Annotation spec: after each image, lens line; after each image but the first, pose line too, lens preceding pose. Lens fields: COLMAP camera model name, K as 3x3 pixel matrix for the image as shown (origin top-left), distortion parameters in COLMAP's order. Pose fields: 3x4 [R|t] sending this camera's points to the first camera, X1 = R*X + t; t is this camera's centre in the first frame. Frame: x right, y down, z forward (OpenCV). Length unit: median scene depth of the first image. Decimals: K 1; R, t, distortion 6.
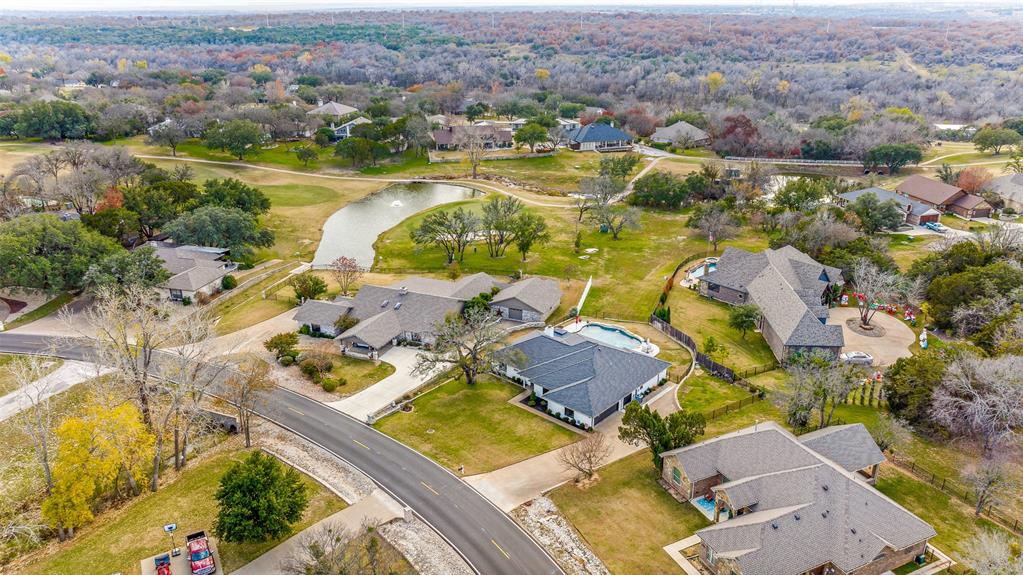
lens RADIAL K [[728.5, 0, 511.5], [0, 728.5, 287.5], [0, 0, 1]] dist [-0.026774, 0.004062]
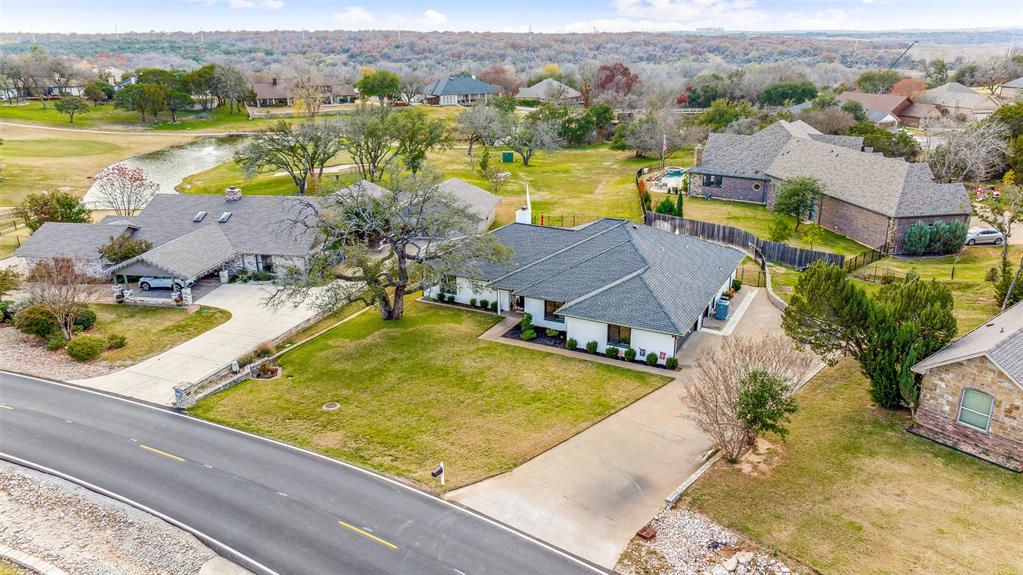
lens RADIAL K [[728.5, 0, 511.5], [0, 728.5, 287.5], [0, 0, 1]] dist [-0.026774, 0.004062]
pose [[0.969200, -0.076834, 0.233982, -0.083756], [0.087042, 0.995638, -0.033602, 0.122592], [-0.230380, 0.052933, 0.971660, 0.445899]]
